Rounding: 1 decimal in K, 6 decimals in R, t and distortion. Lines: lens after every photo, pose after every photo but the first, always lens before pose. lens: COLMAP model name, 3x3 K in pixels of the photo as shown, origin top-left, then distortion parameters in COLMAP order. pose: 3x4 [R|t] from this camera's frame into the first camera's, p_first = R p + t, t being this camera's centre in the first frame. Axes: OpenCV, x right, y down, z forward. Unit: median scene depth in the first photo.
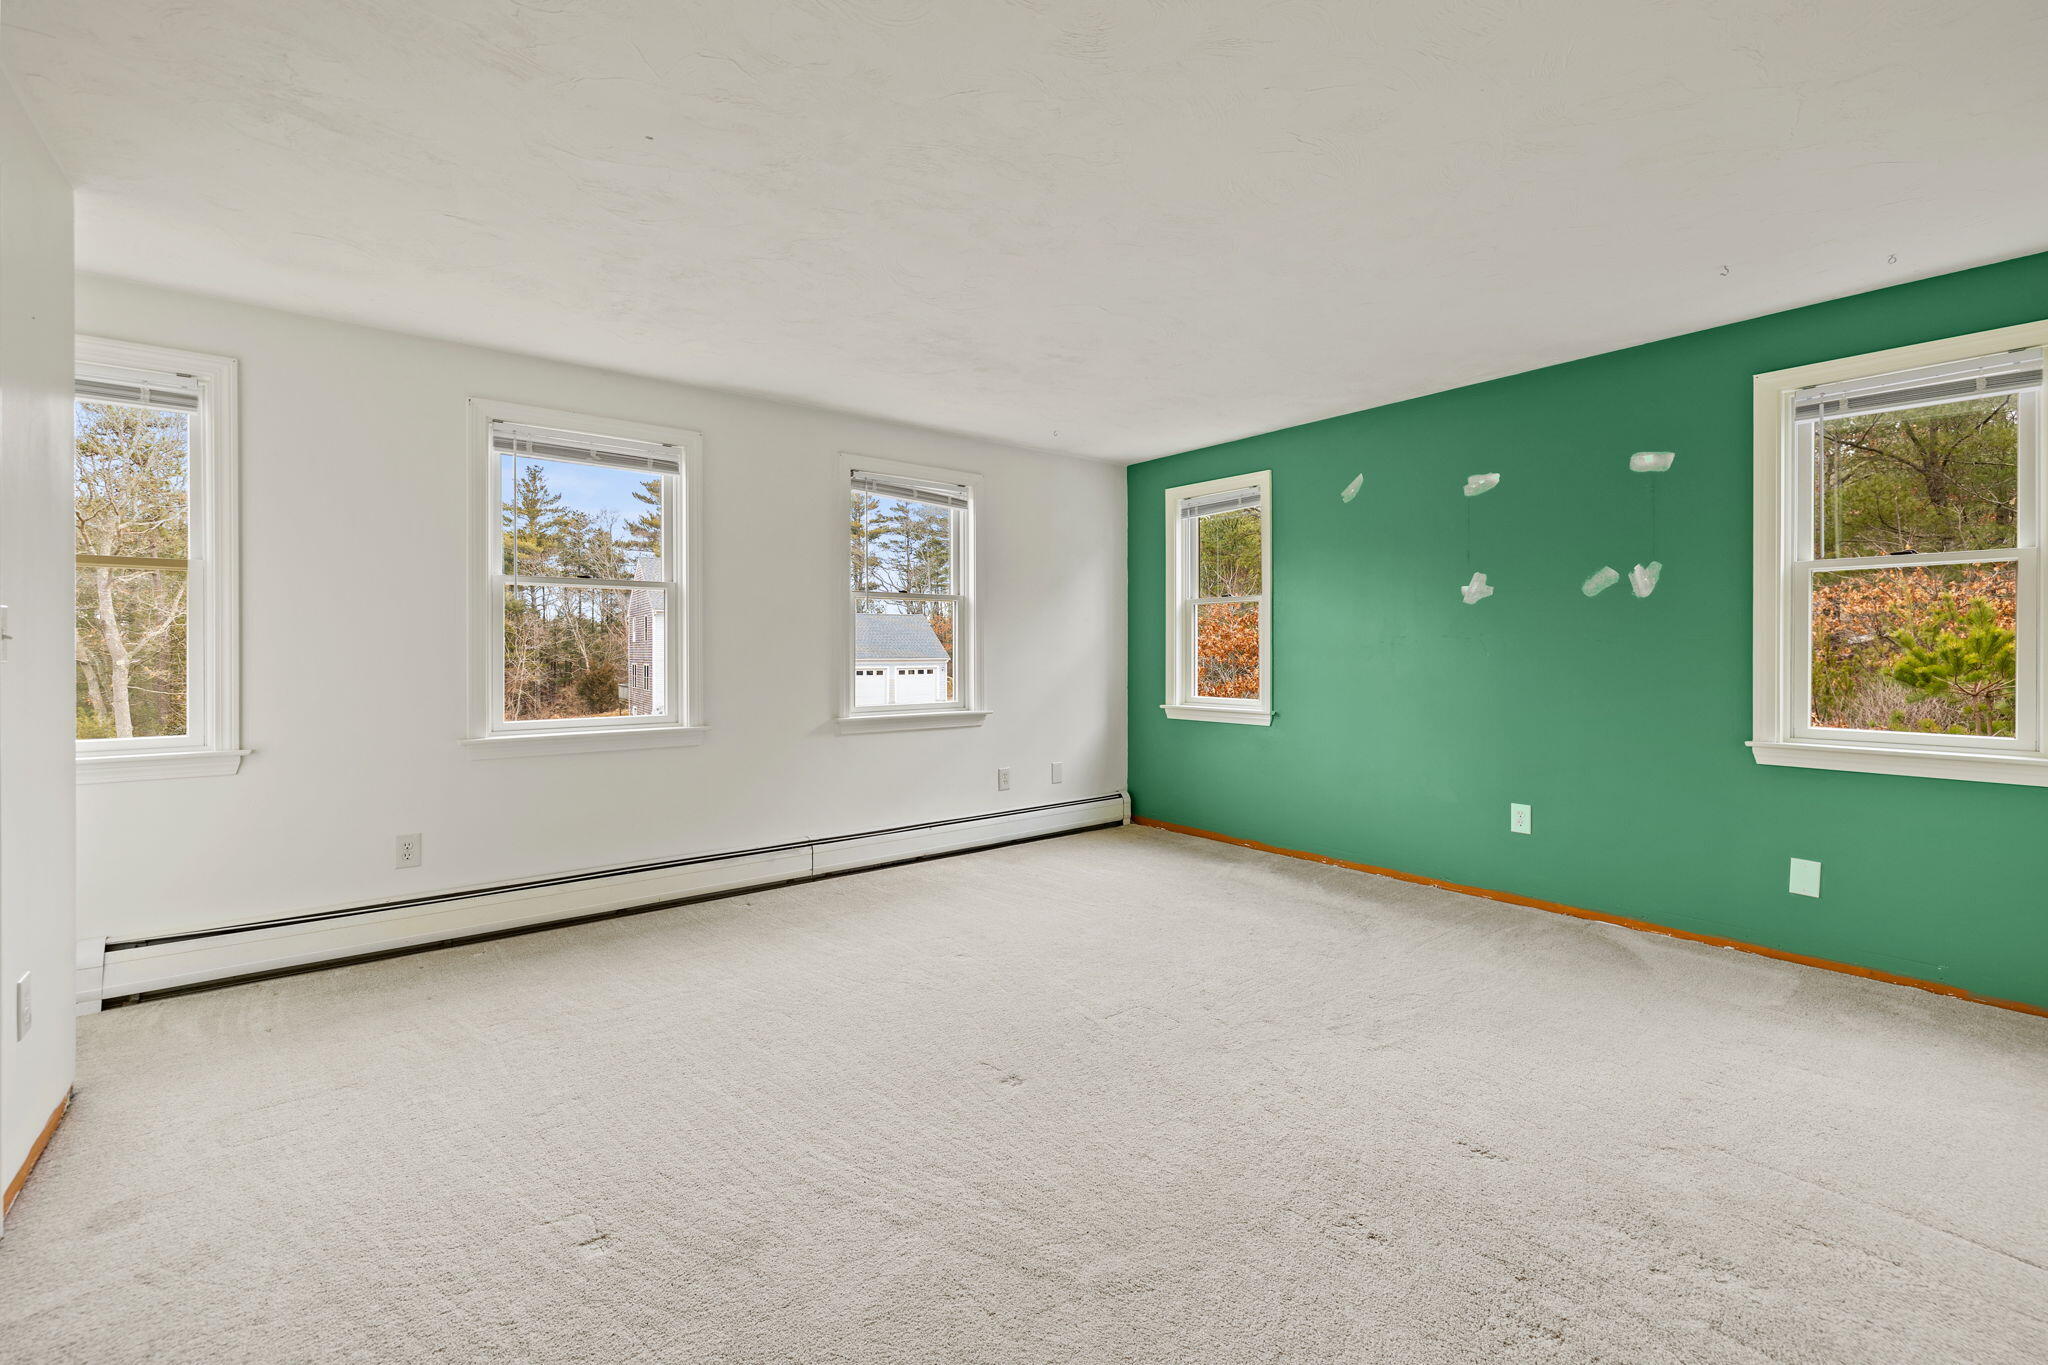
lens RADIAL K [[879.3, 0, 1027.0], [0, 879.3, 666.8], [0, 0, 1]] dist [-0.000637, 0.000159]
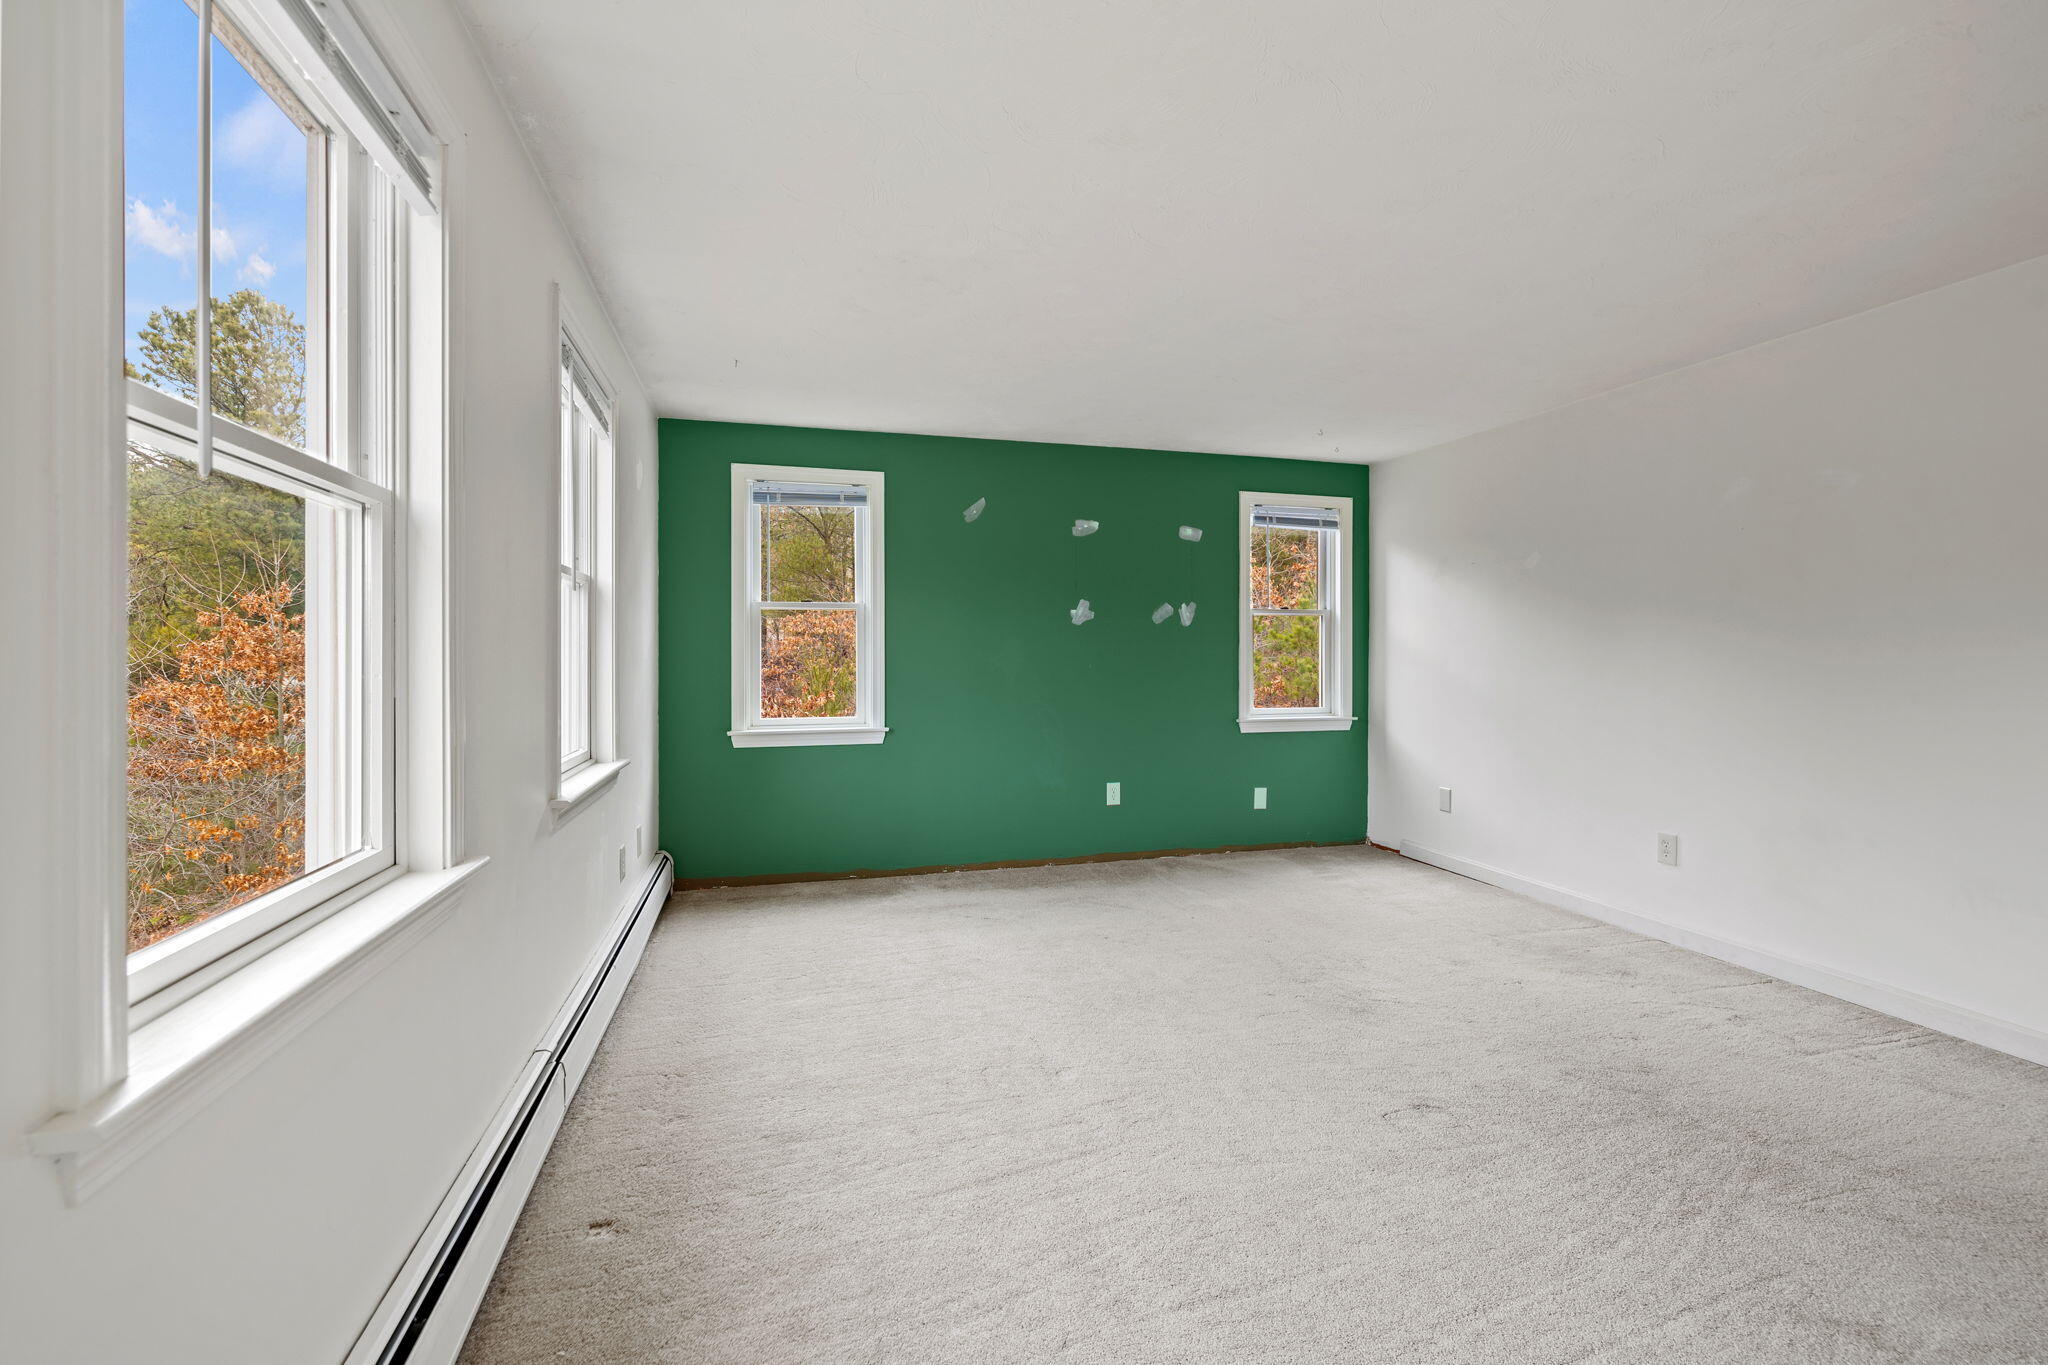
lens RADIAL K [[879.3, 0, 1027.0], [0, 879.3, 666.8], [0, 0, 1]] dist [-0.000637, 0.000159]
pose [[0.383119, -0.011797, 0.923623, -0.646627], [0.017457, 0.999832, 0.005529, -0.021304], [-0.923534, 0.014006, 0.383261, 0.599354]]
